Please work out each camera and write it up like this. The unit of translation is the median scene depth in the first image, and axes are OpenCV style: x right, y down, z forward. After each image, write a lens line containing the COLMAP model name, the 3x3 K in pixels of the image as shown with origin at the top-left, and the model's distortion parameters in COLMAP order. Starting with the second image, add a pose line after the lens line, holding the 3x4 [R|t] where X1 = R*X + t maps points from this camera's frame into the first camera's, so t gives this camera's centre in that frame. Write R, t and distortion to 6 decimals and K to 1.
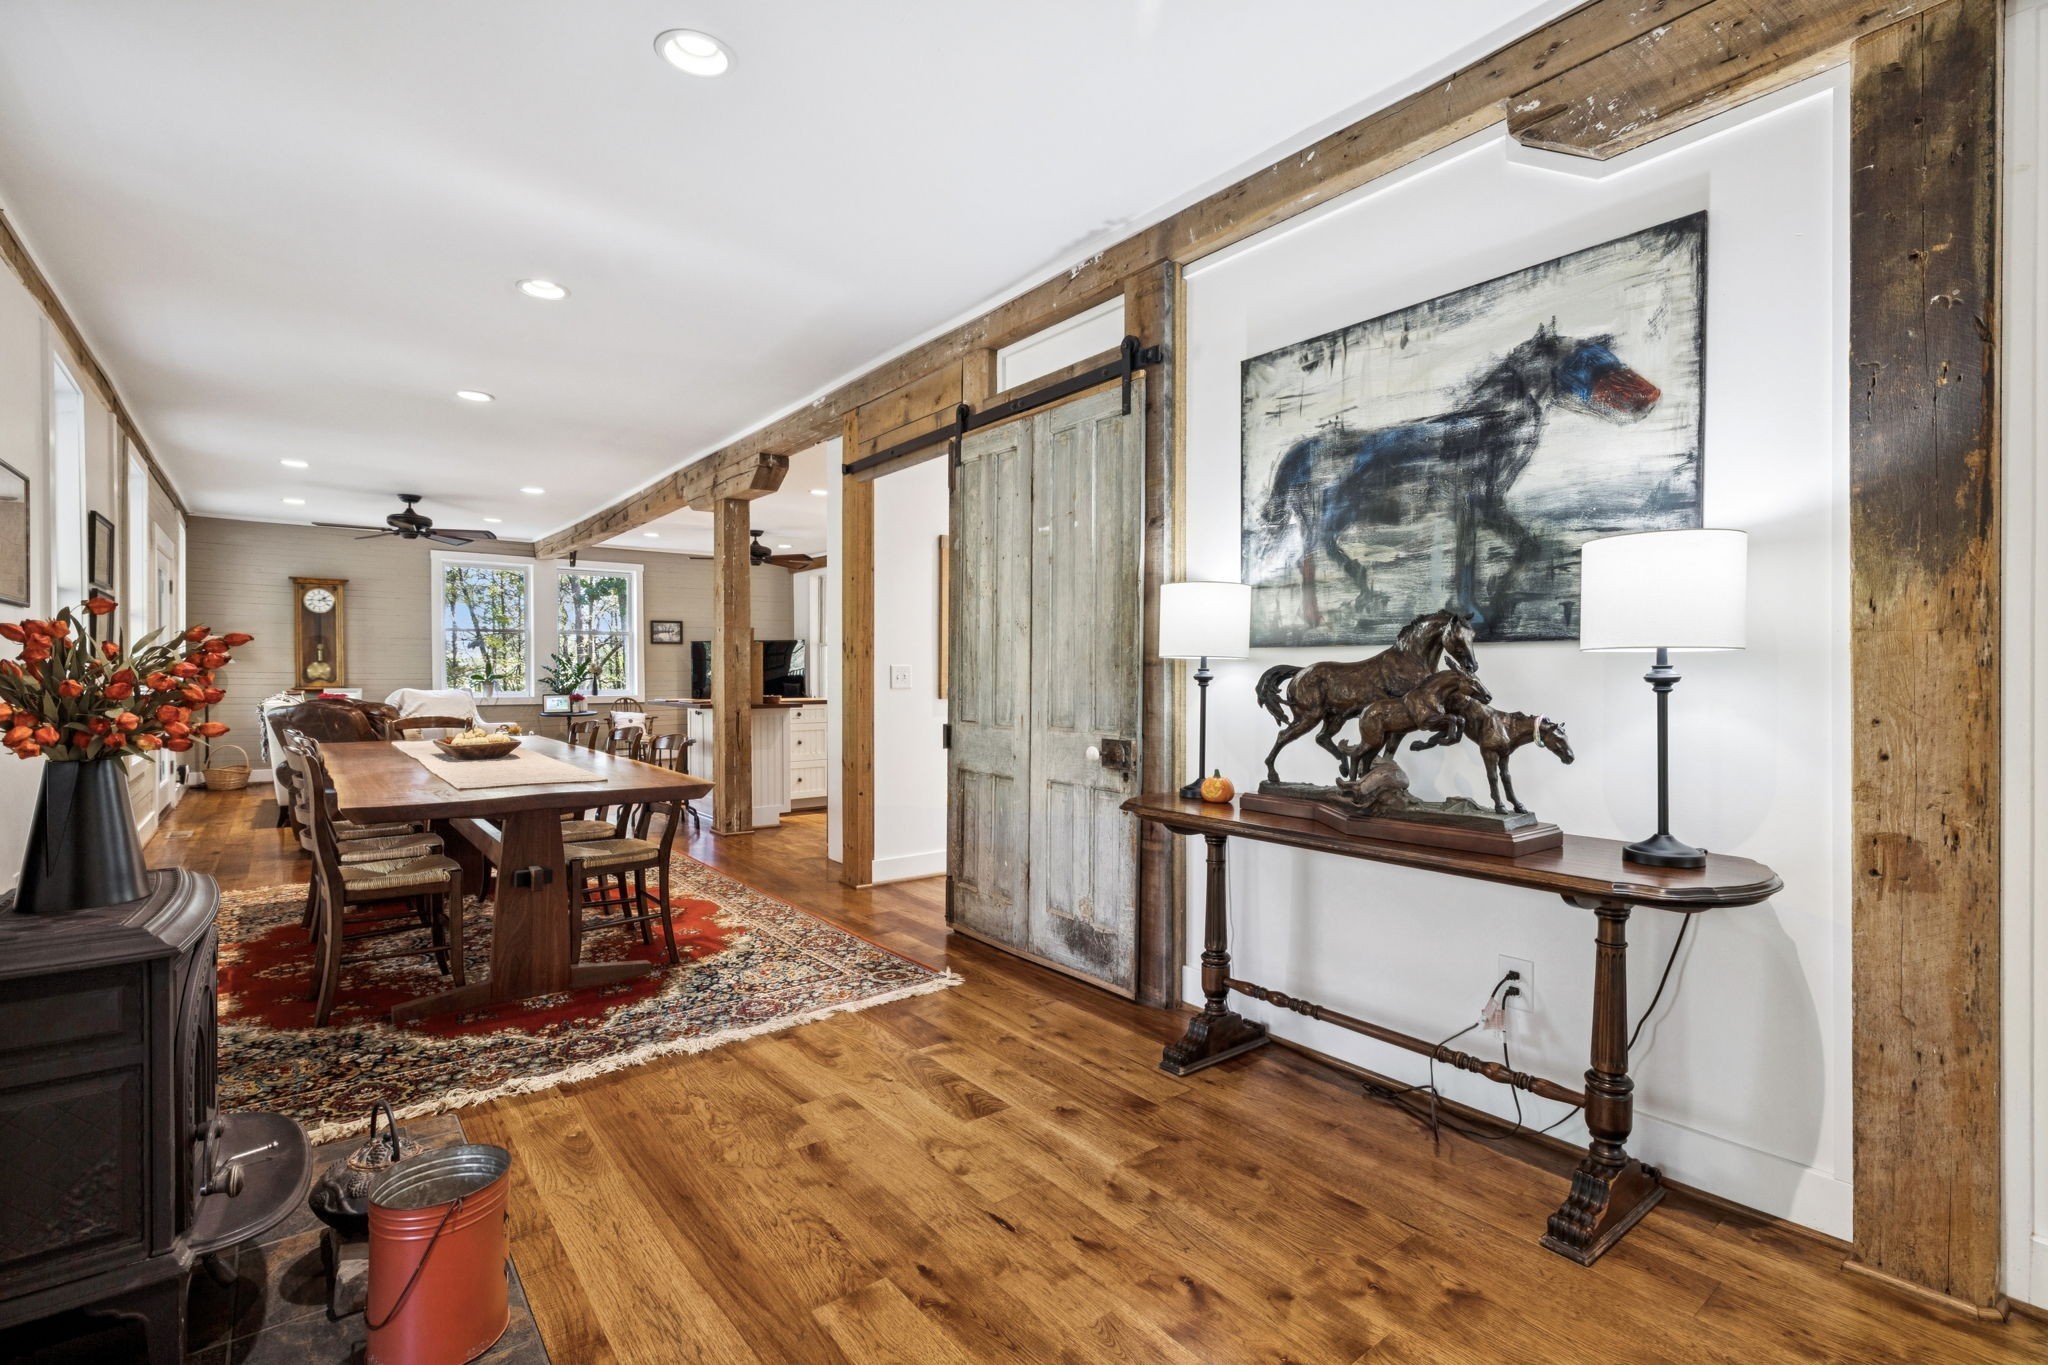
lens RADIAL K [[935.8, 0, 1043.1], [0, 935.8, 681.3], [0, 0, 1]] dist [0.001600, -0.000129]
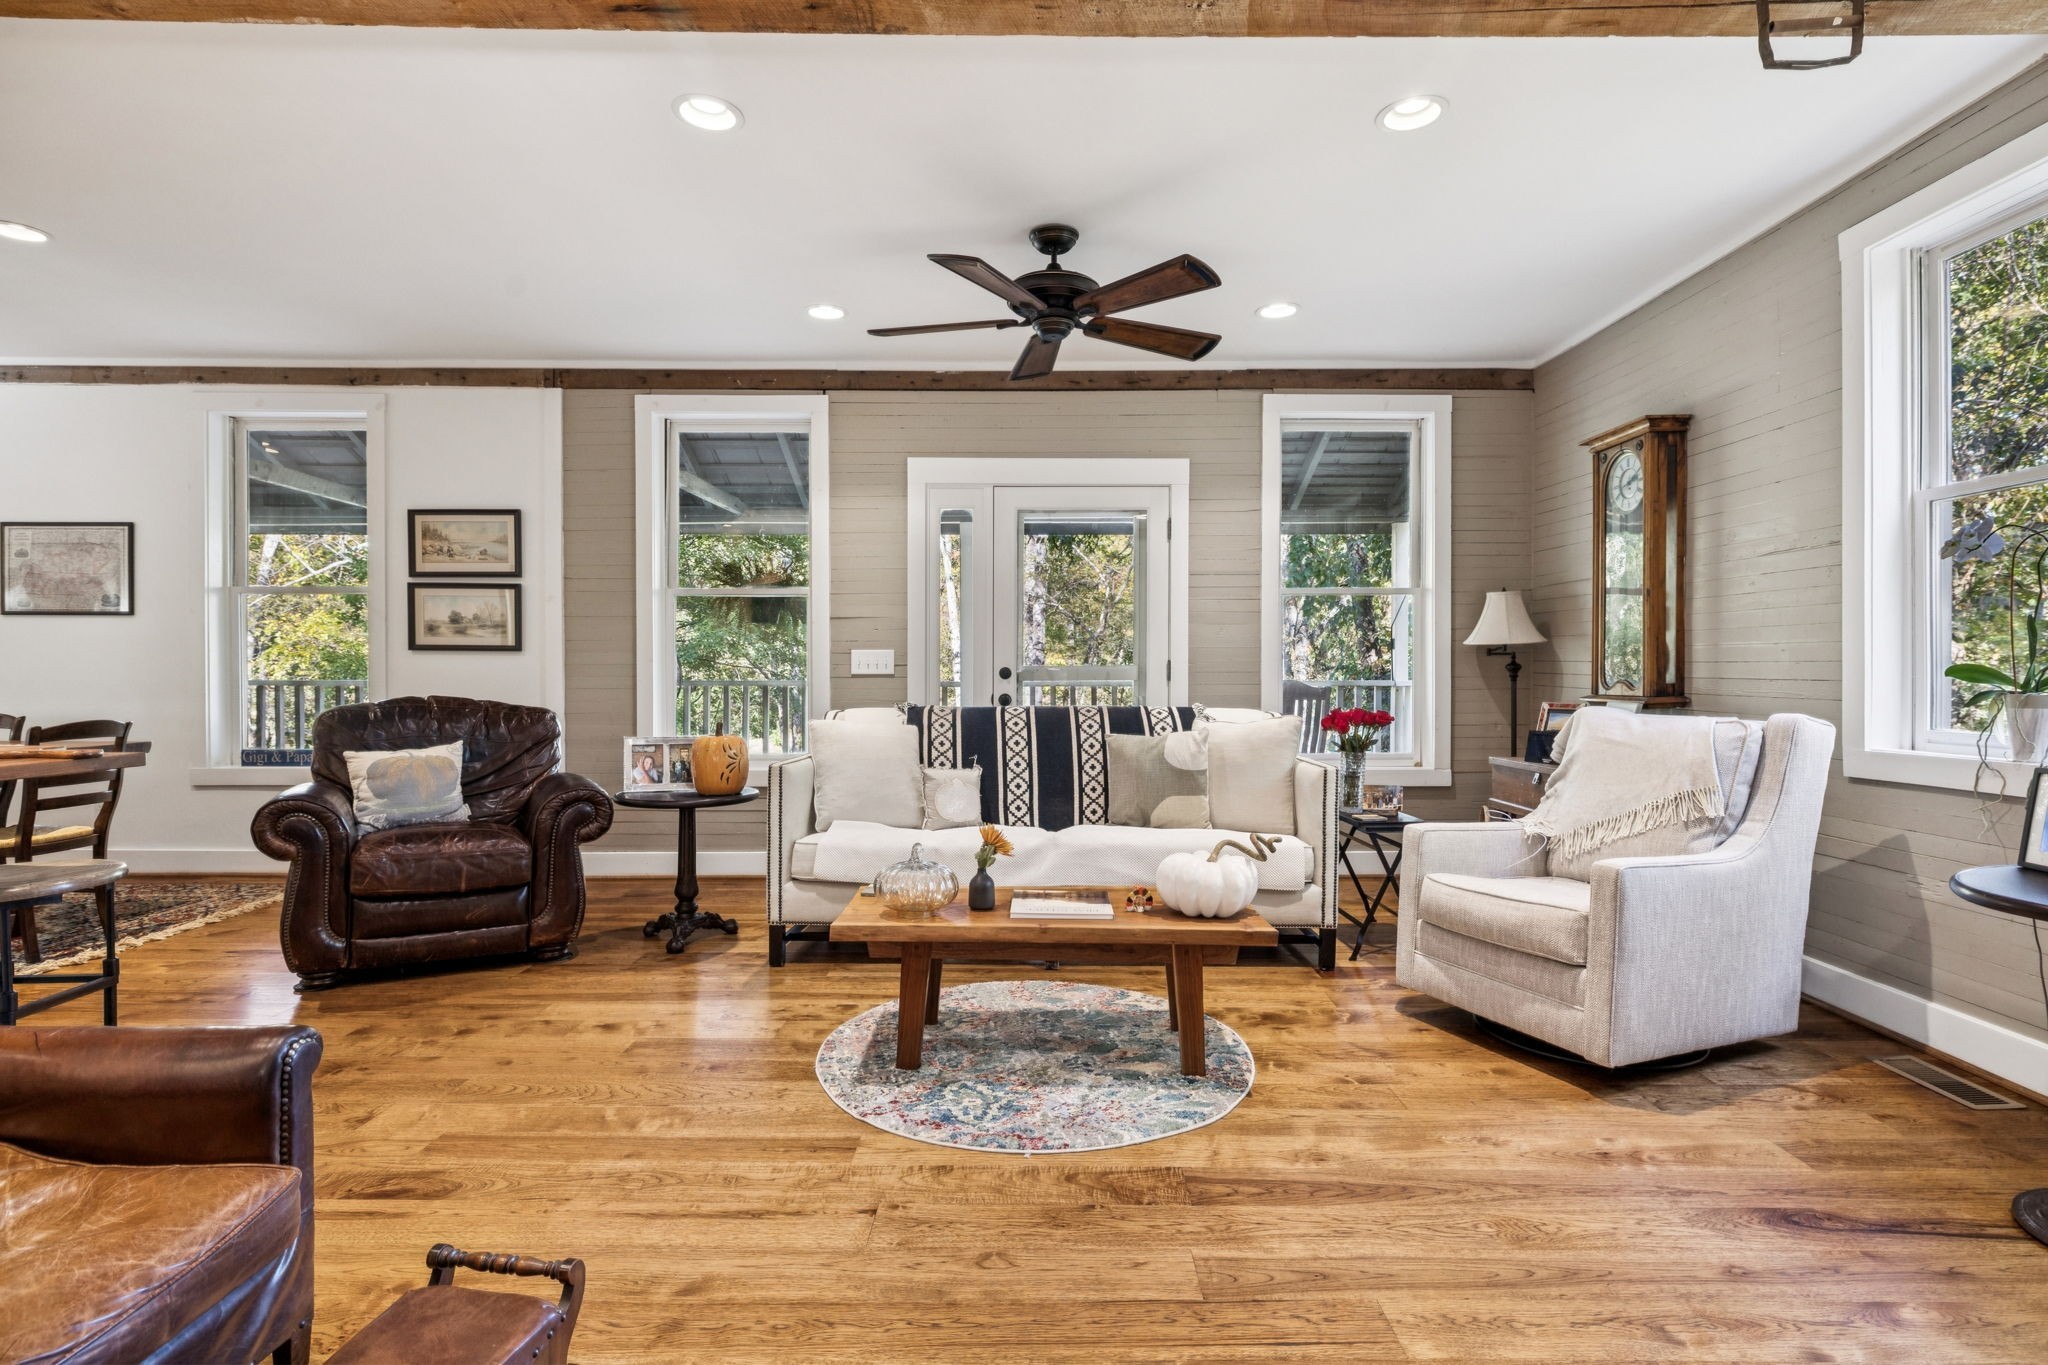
lens RADIAL K [[1001.6, 0, 1025.4], [0, 1001.6, 662.0], [0, 0, 1]] dist [0.001978, -0.000281]
pose [[-0.635591, -0.011533, -0.771940, -0.546805], [-0.009496, 0.999930, -0.007121, -0.007387], [0.771967, 0.002804, -0.635656, 2.136605]]
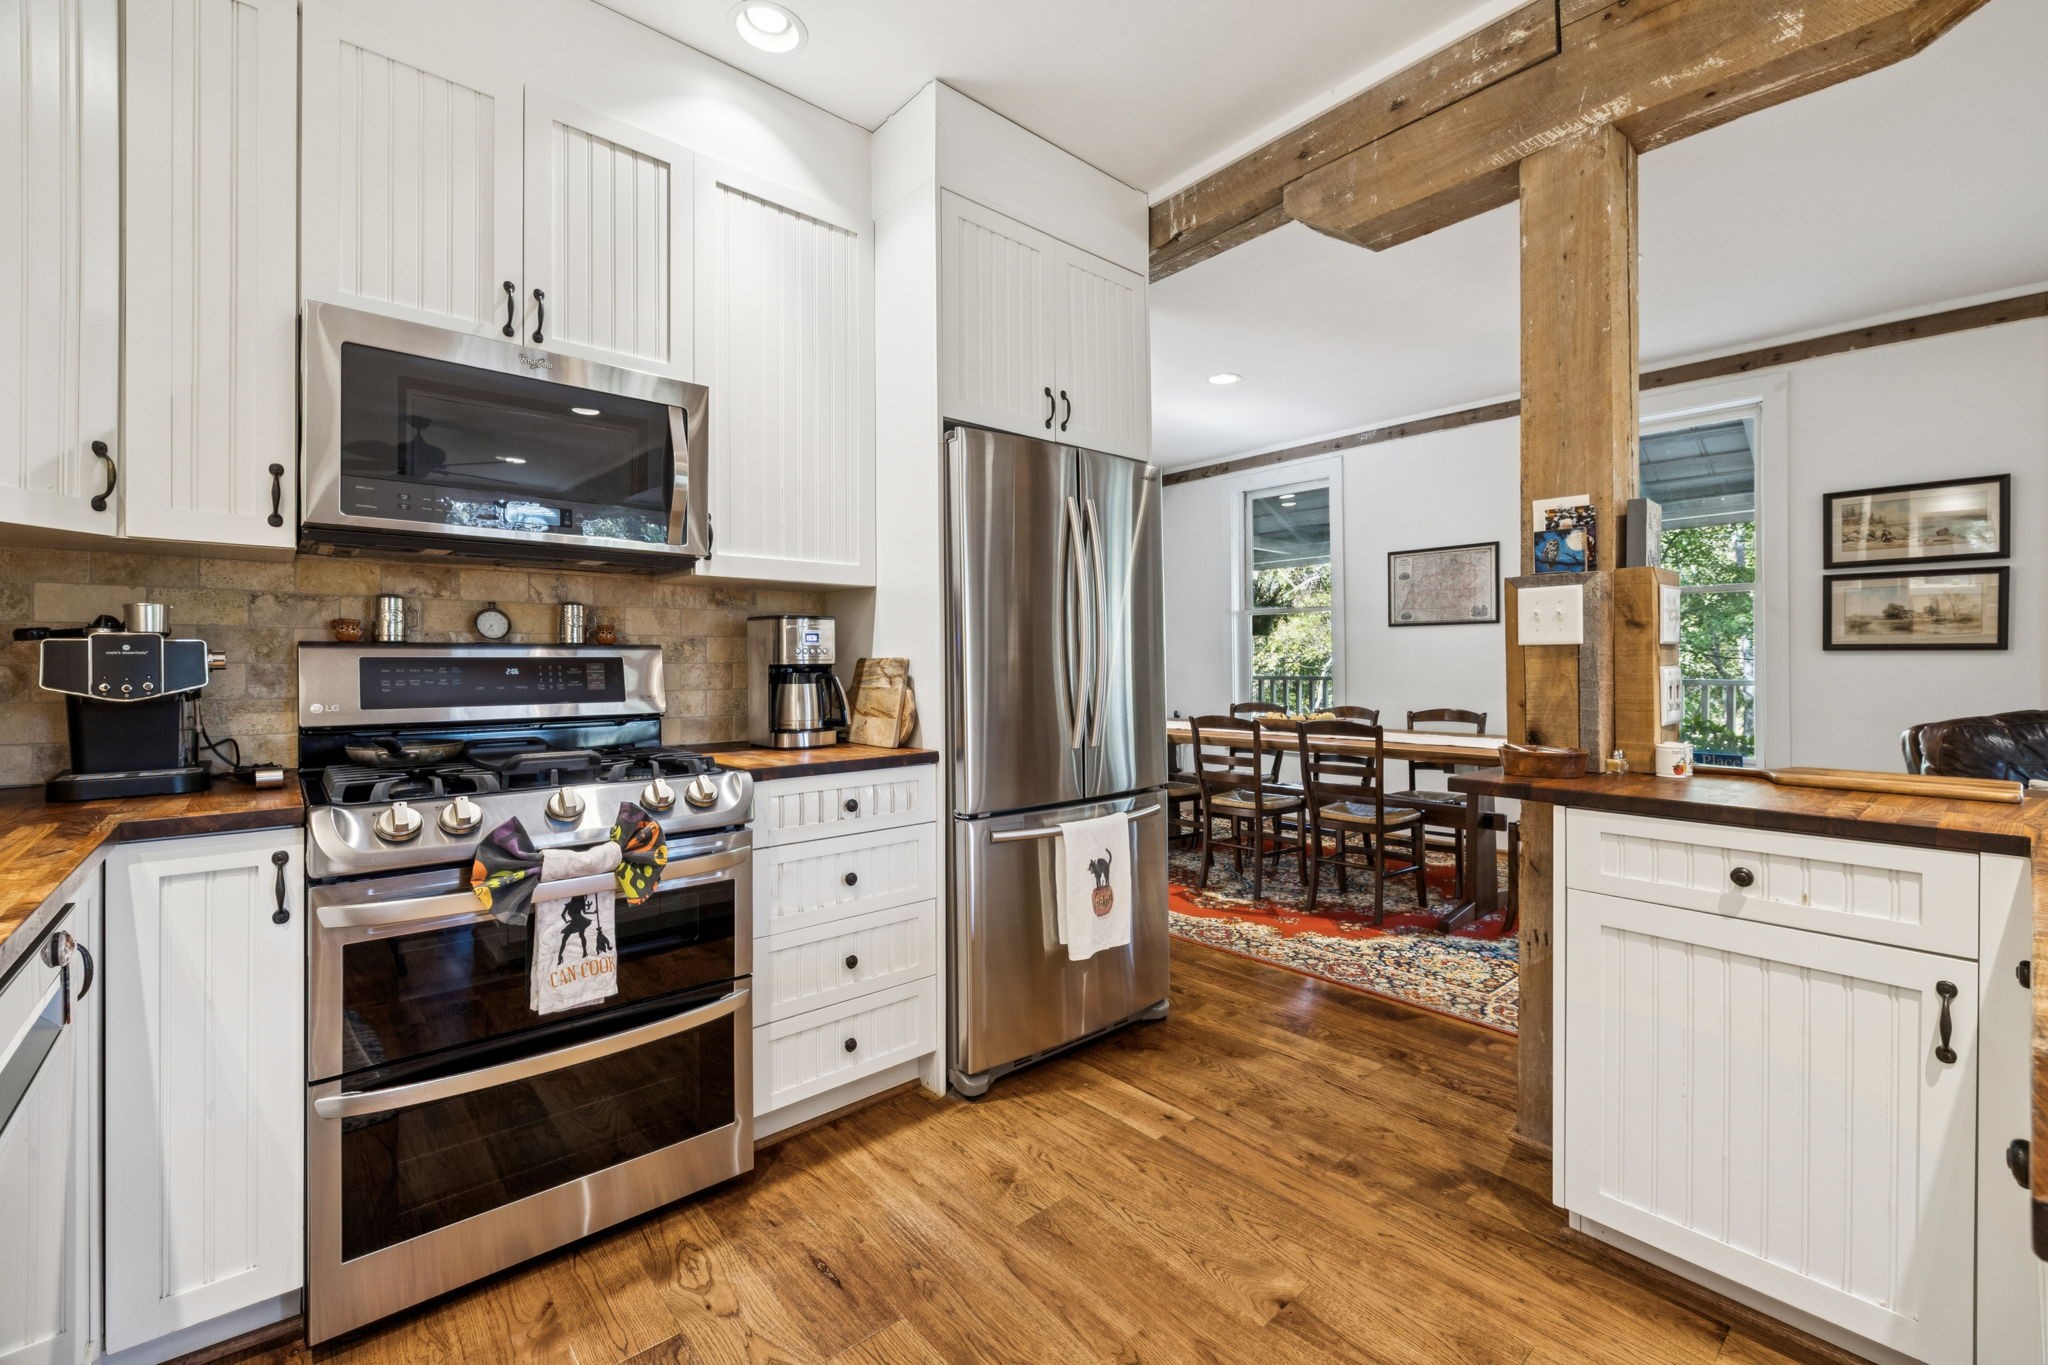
lens RADIAL K [[871.4, 0, 1024.6], [0, 871.4, 666.3], [0, 0, 1]] dist [0.002632, 0.000945]
pose [[-0.999717, 0.002335, -0.023681, -0.168159], [0.001994, 0.999894, 0.014394, -0.019782], [0.023712, 0.014343, -0.999616, 1.770578]]
